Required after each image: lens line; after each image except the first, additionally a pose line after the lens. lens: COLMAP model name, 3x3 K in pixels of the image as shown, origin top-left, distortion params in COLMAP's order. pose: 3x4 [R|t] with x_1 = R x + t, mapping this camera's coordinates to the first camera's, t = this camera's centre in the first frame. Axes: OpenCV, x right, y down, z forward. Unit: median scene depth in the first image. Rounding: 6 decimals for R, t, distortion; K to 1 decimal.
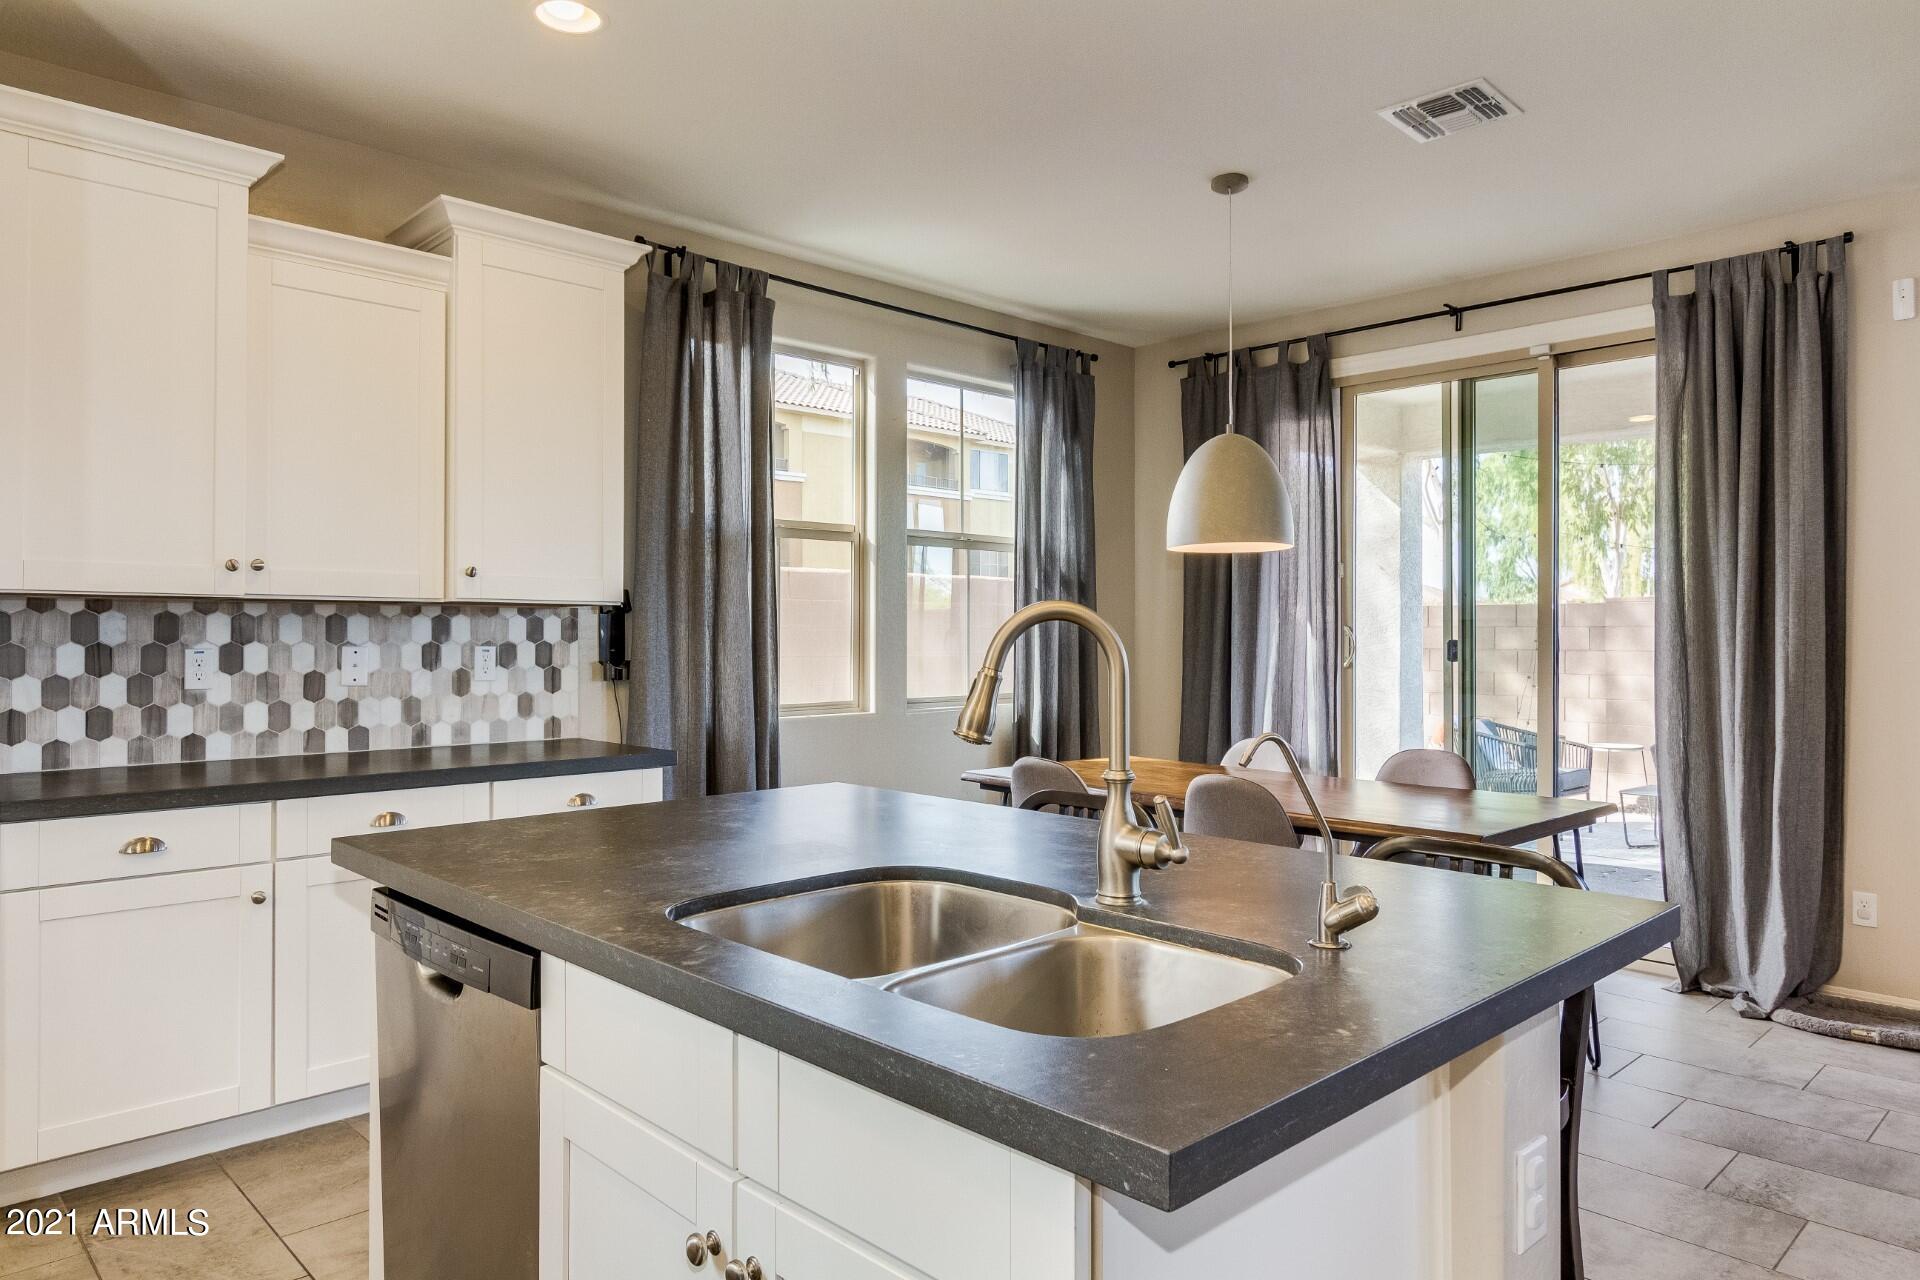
lens RADIAL K [[1216.7, 0, 960.8], [0, 1216.7, 630.2], [0, 0, 1]] dist [-0.003574, -0.000267]
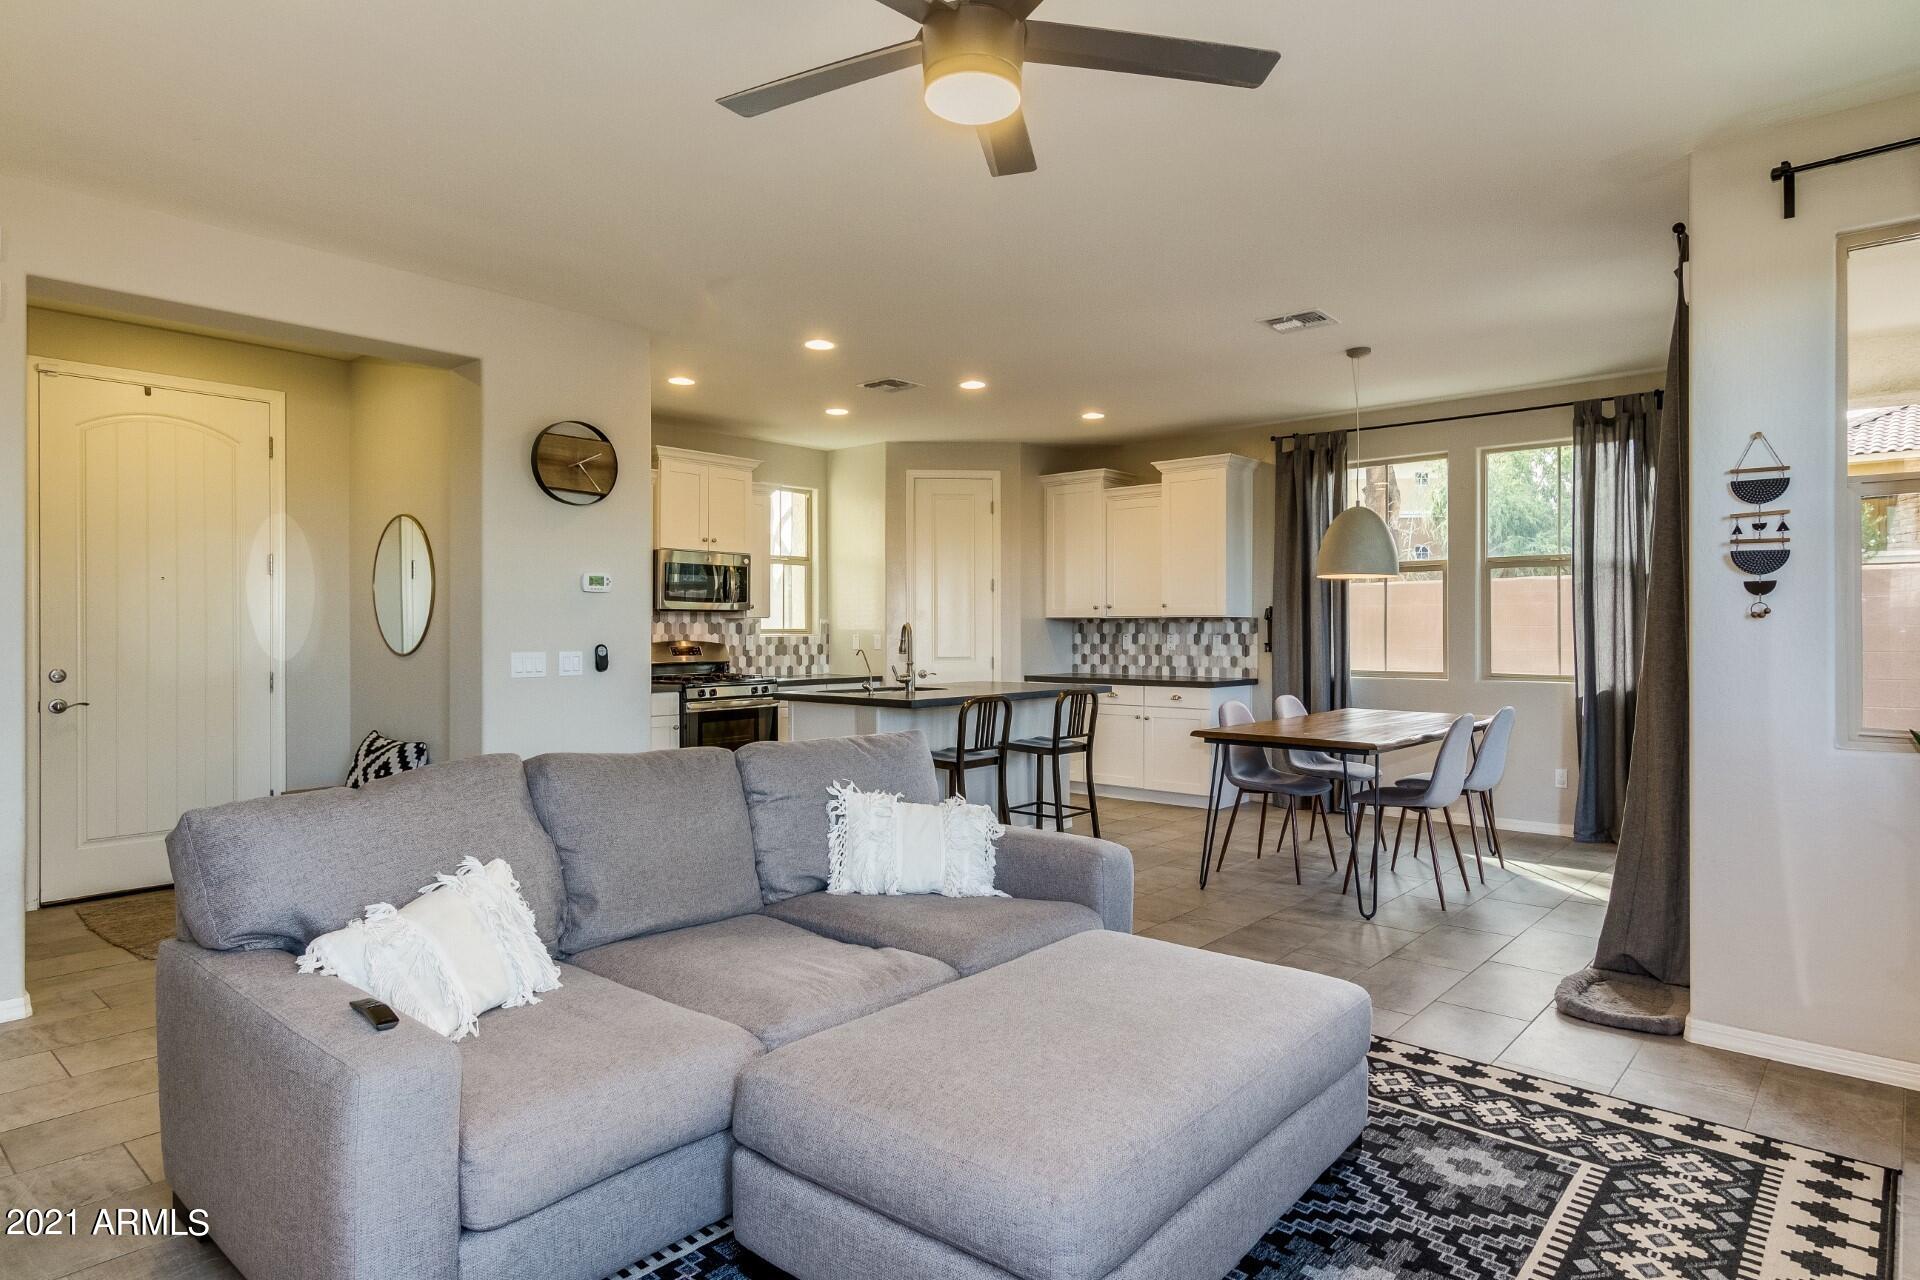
lens RADIAL K [[1062.0, 0, 961.5], [0, 1062.0, 637.6], [0, 0, 1]] dist [0.000723, 0.000041]
pose [[0.075402, 0.004396, -0.997143, 1.747341], [0.003947, 0.999981, 0.004707, 0.006723], [0.997145, -0.004291, 0.075384, 0.396920]]
